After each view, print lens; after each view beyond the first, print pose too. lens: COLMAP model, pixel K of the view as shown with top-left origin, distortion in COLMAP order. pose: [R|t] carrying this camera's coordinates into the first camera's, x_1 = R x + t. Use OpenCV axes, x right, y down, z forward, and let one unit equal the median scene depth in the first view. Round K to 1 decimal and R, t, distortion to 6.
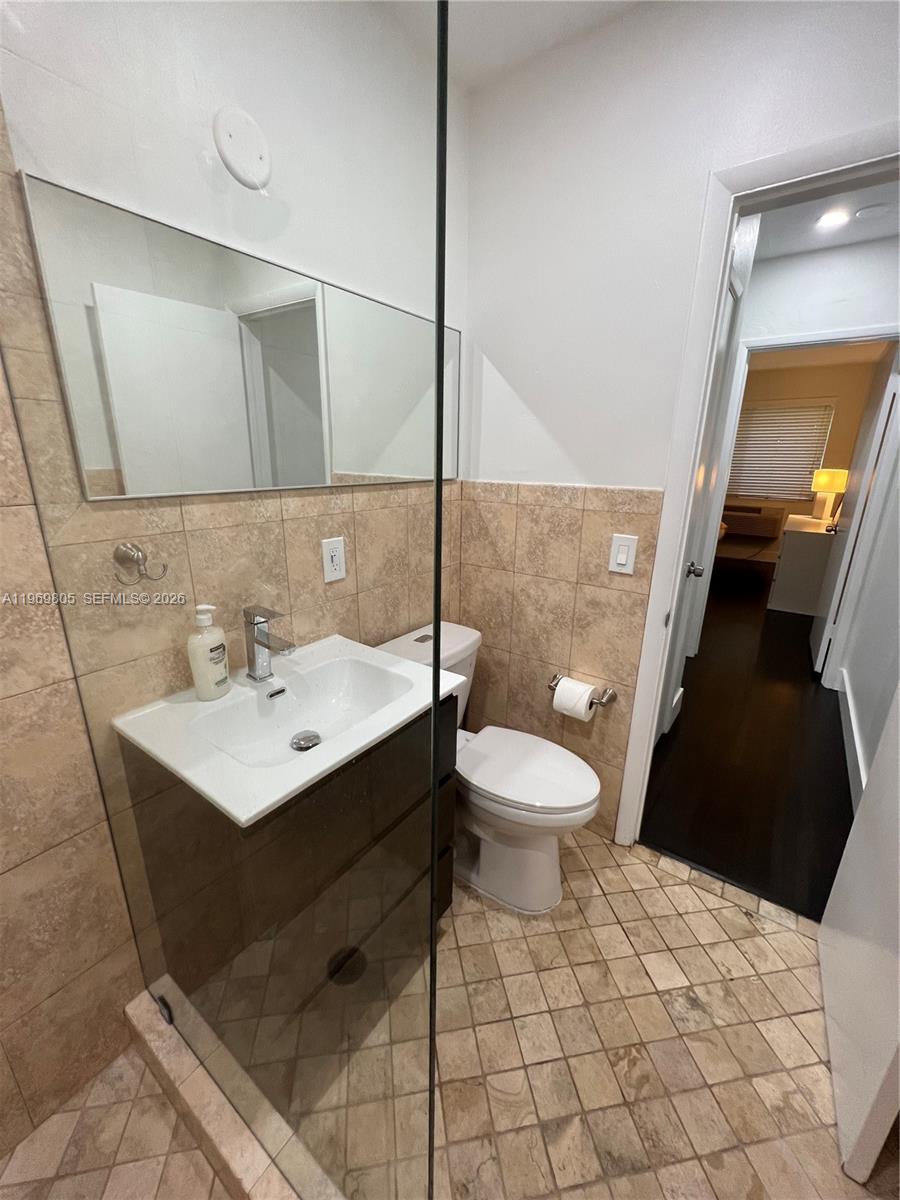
lens RADIAL K [[482.1, 0, 446.3], [0, 482.1, 602.2], [0, 0, 1]] dist [-0.001037, 0.000353]
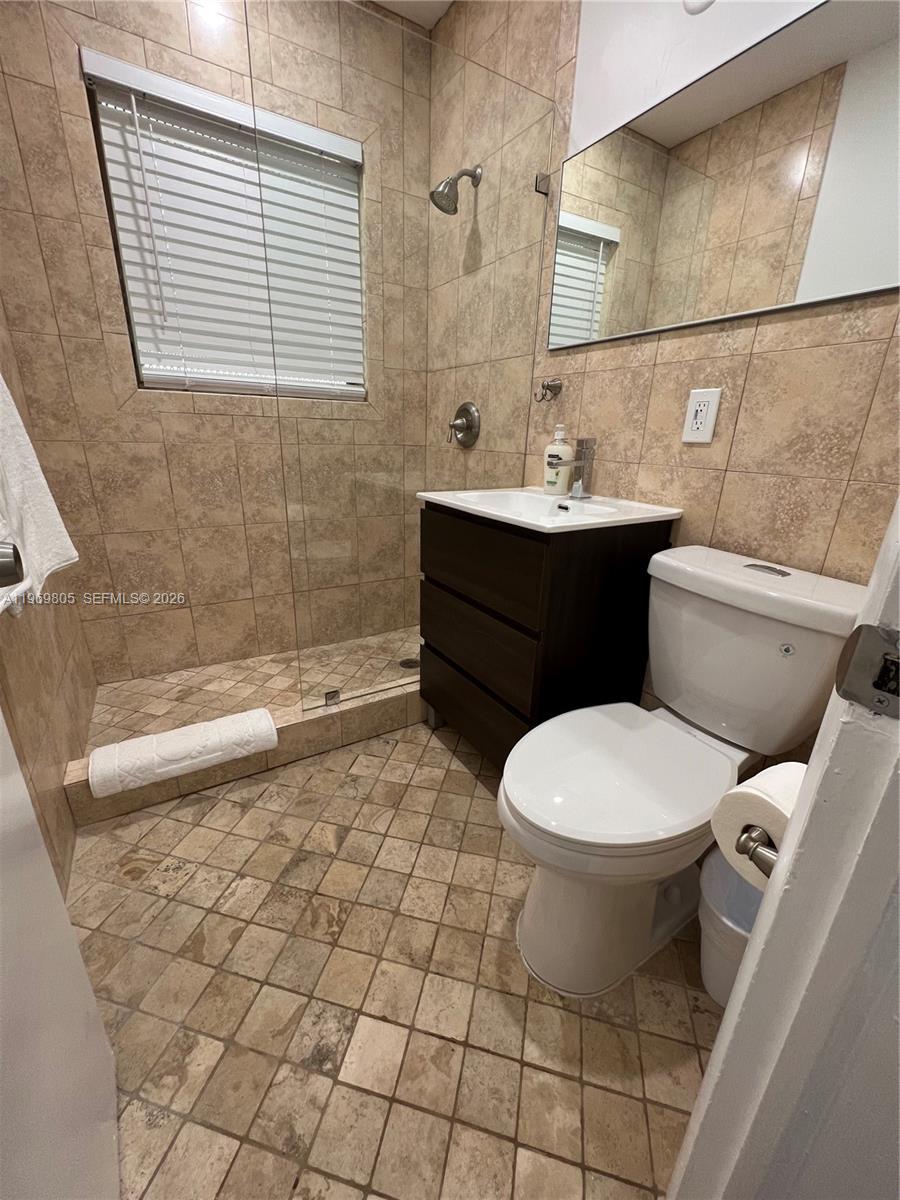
lens RADIAL K [[482.1, 0, 446.3], [0, 482.1, 602.2], [0, 0, 1]] dist [-0.001037, 0.000353]
pose [[-0.397062, 0.280780, -0.873787, 0.857407], [-0.303496, 0.858325, 0.413724, -0.024301], [0.866159, 0.429465, -0.255593, 1.065662]]
